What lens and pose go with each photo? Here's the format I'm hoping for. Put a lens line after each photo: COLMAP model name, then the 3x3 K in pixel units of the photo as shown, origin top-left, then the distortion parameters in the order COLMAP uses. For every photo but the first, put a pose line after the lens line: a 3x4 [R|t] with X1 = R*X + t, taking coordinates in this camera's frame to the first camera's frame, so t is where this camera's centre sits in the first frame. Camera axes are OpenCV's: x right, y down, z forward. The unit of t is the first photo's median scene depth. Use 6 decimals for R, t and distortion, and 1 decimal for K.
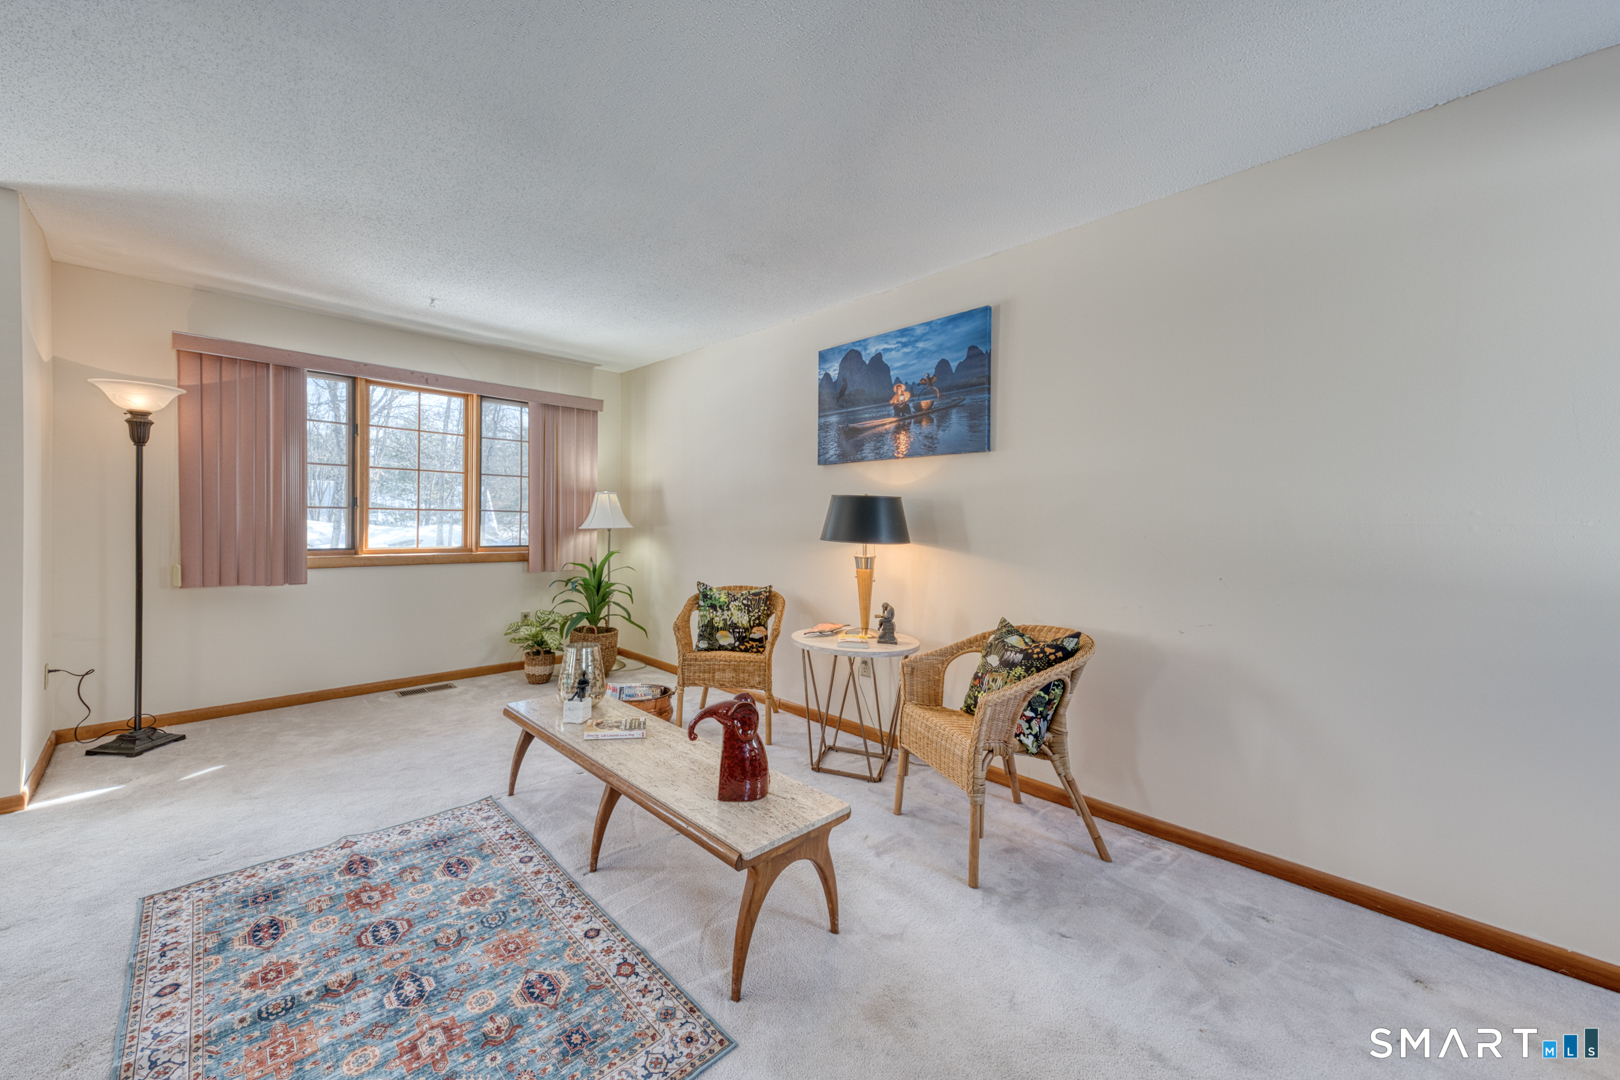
lens RADIAL K [[608.3, 0, 752.2], [0, 608.3, 531.0], [0, 0, 1]] dist [0.028851, -0.003326]
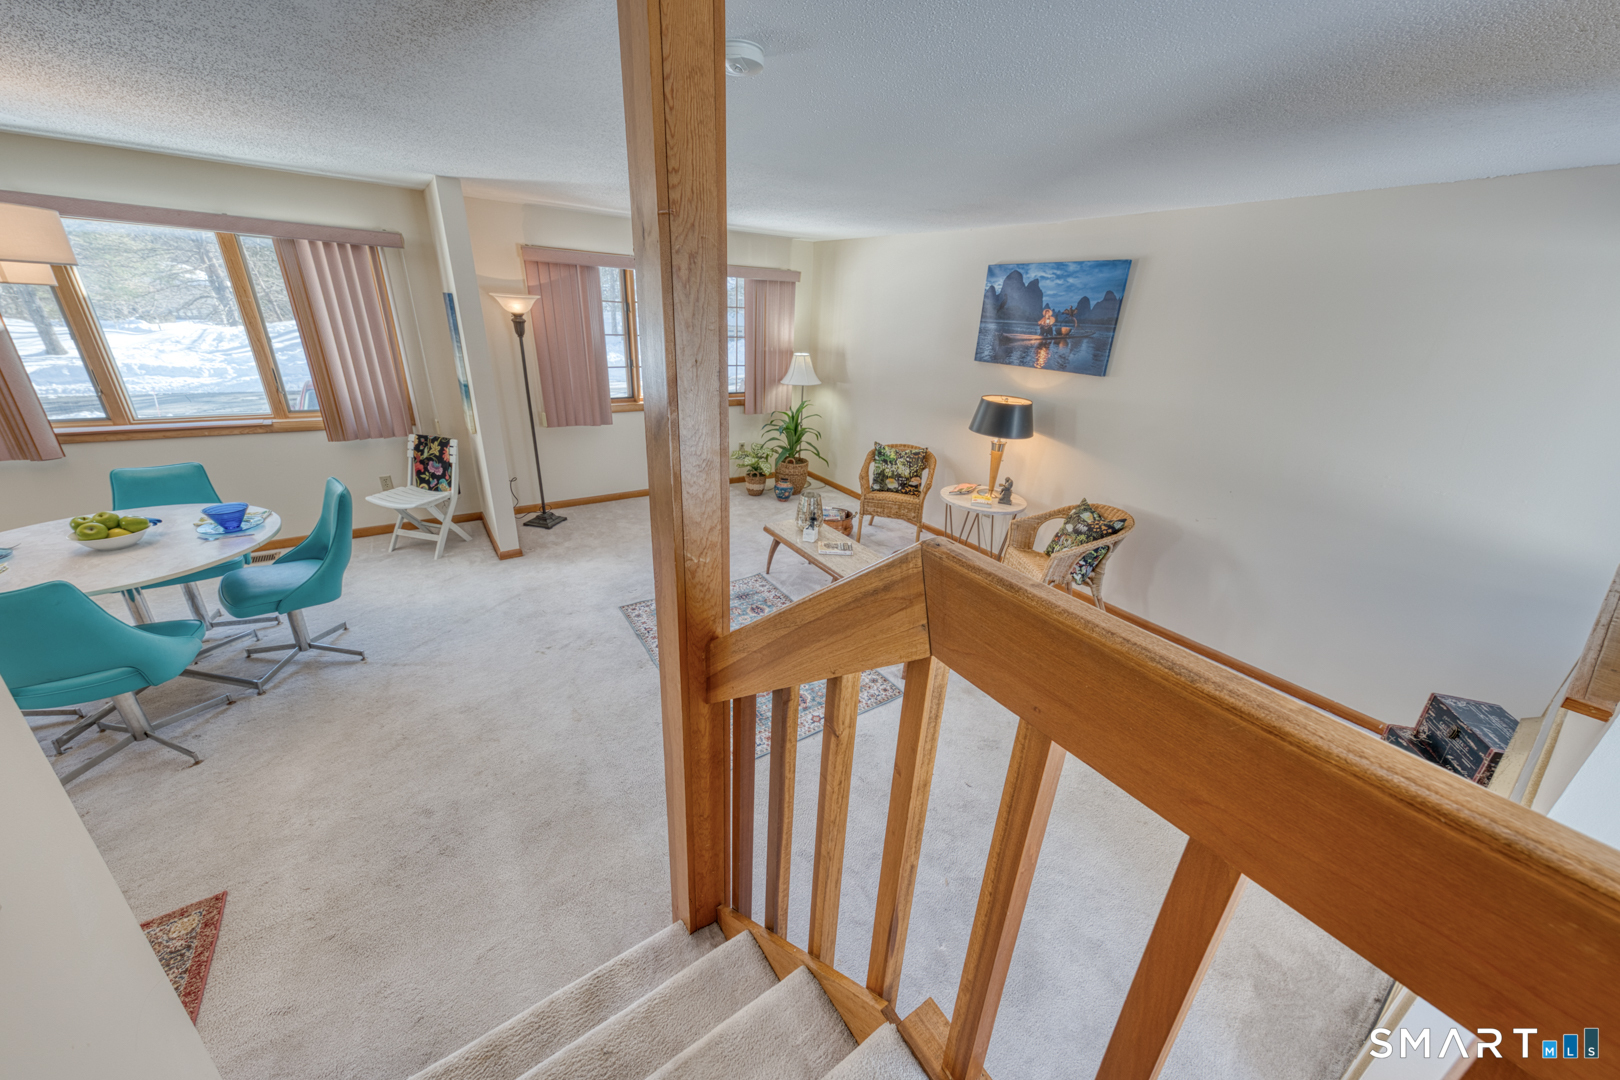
lens RADIAL K [[551.5, 0, 818.4], [0, 551.5, 541.7], [0, 0, 1]] dist [0.010537, 0.000187]
pose [[0.991593, 0.084144, -0.098303, -0.087665], [-0.041438, 0.926182, 0.374792, -0.207870], [0.122583, -0.367568, 0.921882, -0.332570]]
